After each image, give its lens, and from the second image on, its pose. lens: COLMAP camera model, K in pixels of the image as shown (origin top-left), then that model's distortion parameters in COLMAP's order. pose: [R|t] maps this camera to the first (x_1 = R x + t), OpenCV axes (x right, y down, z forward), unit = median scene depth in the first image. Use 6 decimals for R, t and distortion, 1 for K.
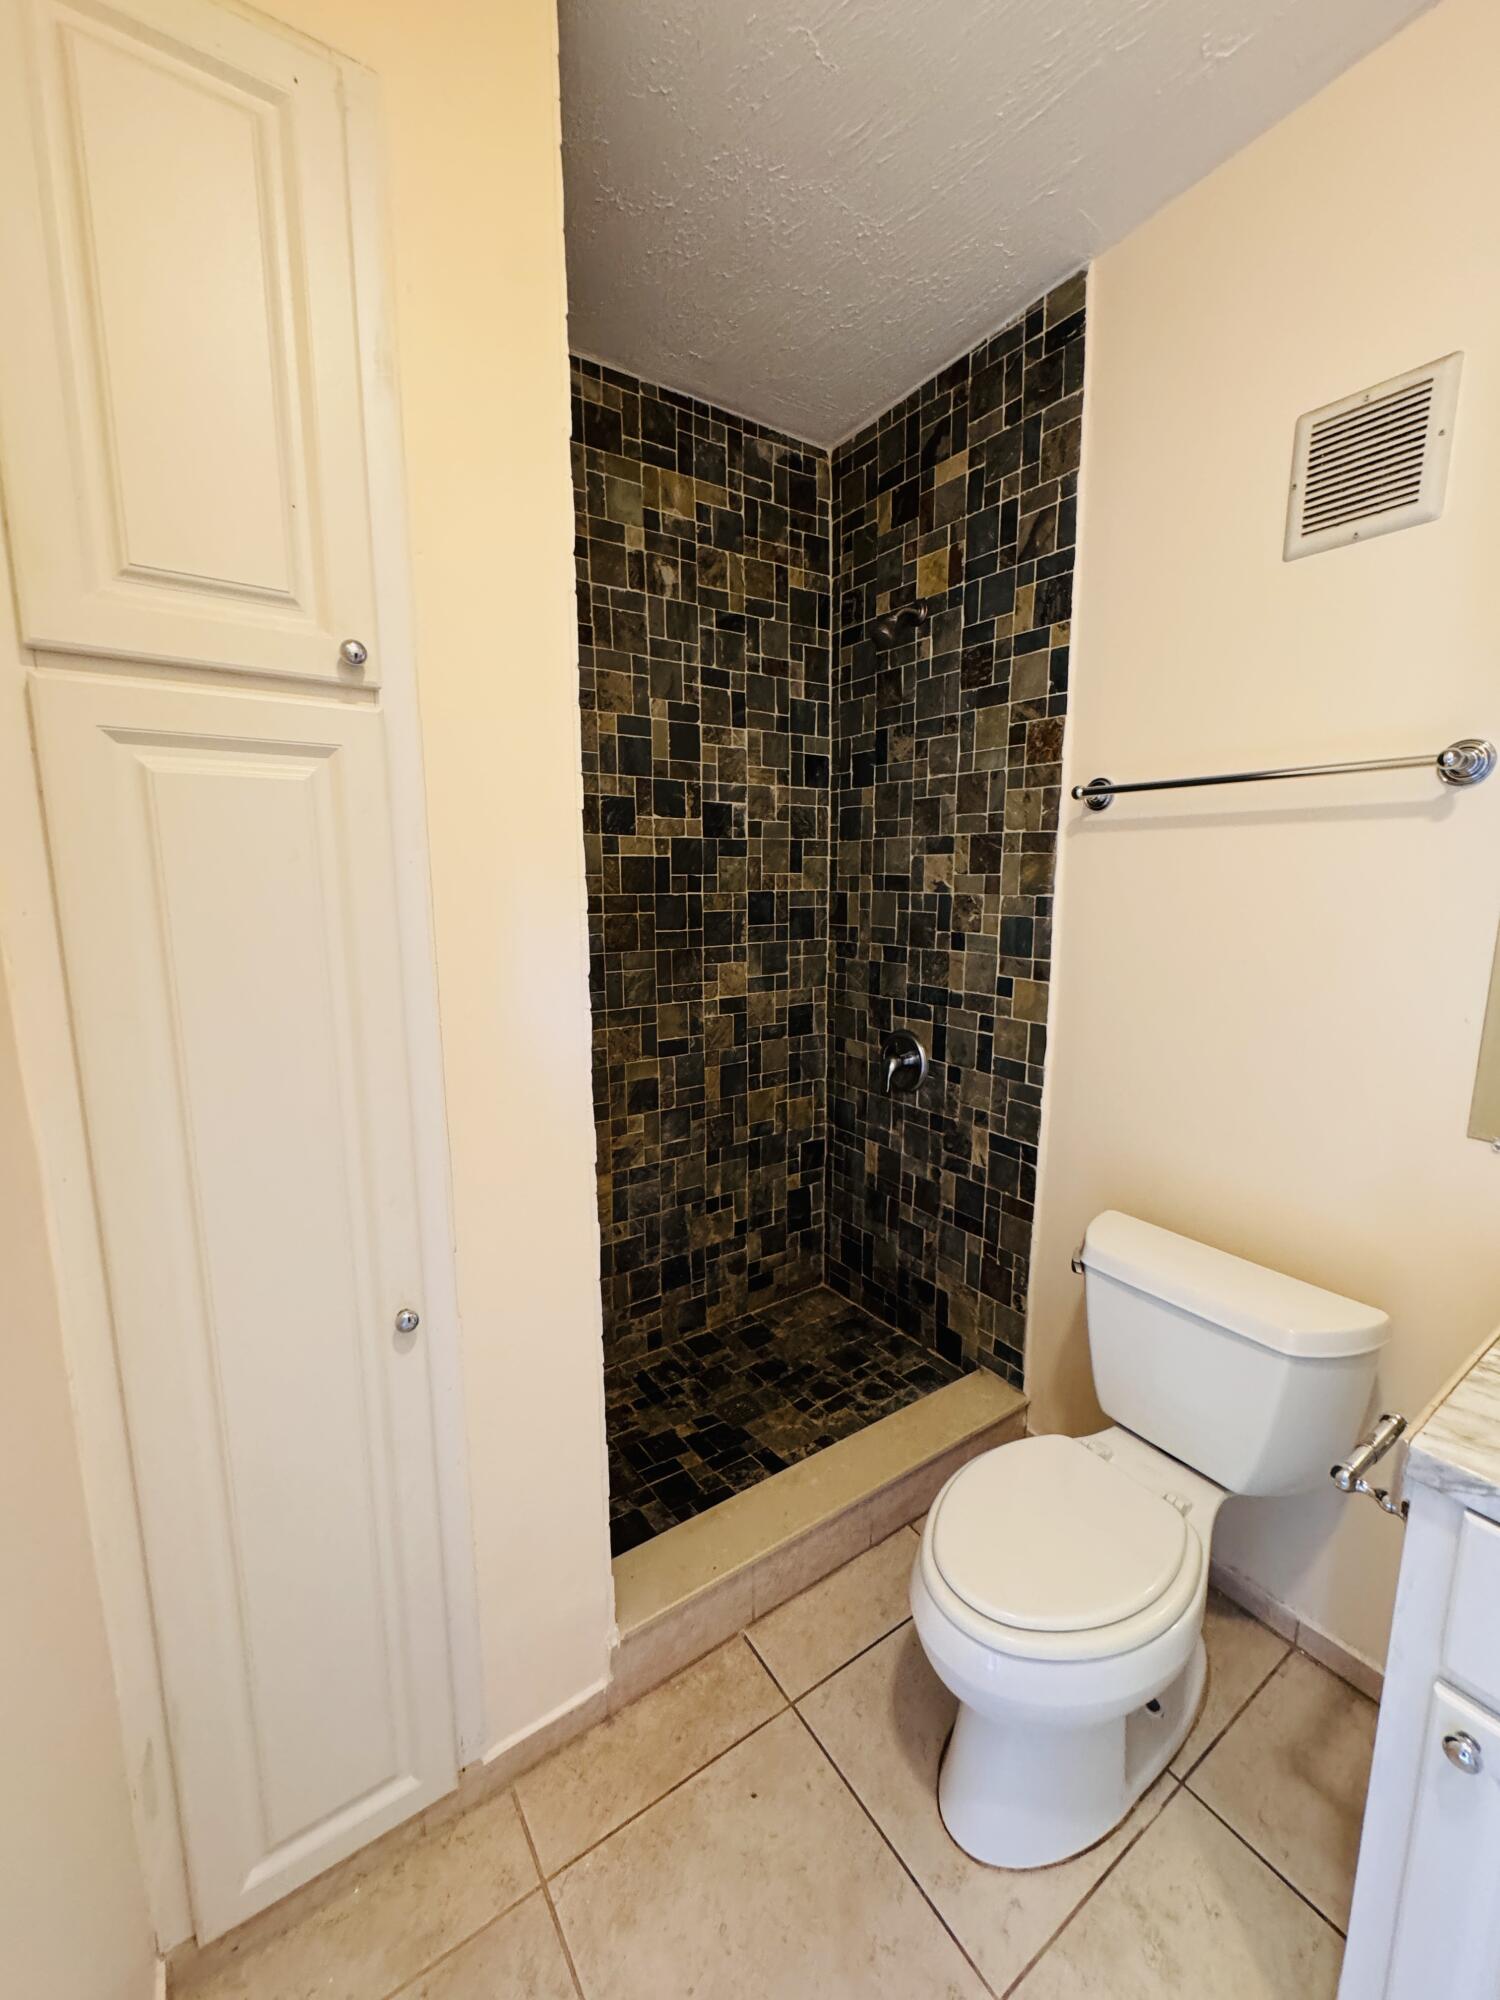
lens RADIAL K [[796.6, 0, 750.8], [0, 796.6, 1001.4], [0, 0, 1]] dist [-0.002063, 0.001277]
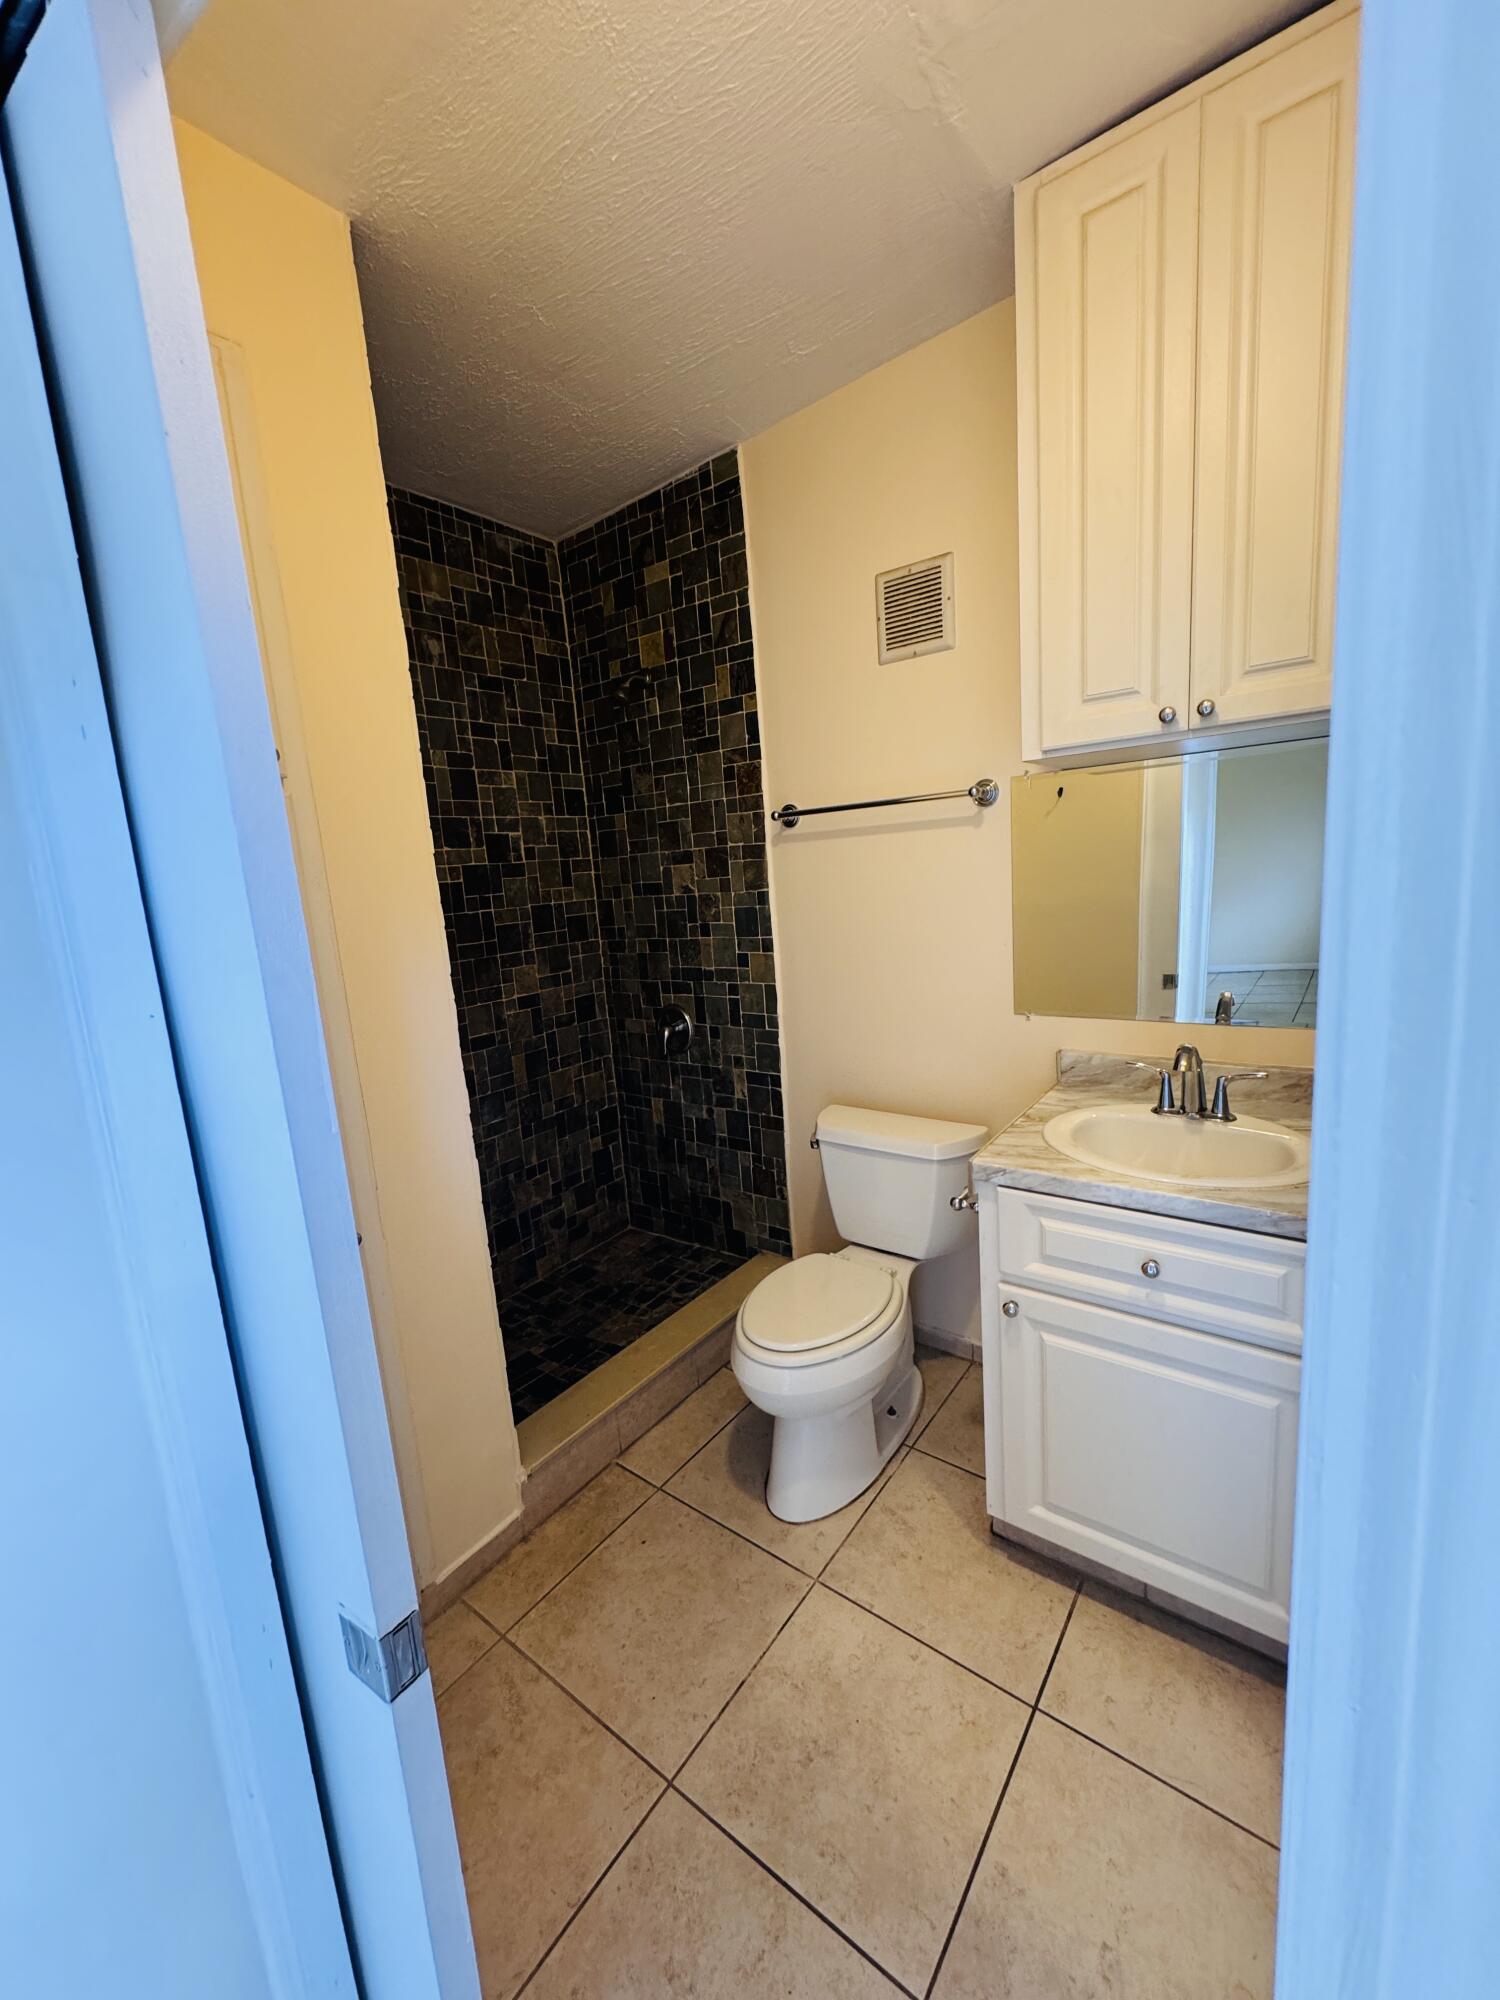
lens RADIAL K [[796.6, 0, 749.6], [0, 796.6, 1003.6], [0, 0, 1]] dist [-0.002063, 0.001277]
pose [[0.944371, -0.119780, 0.306295, -0.089123], [0.121274, 0.992517, 0.014222, 0.036382], [-0.305707, 0.023715, 0.951830, -0.274386]]
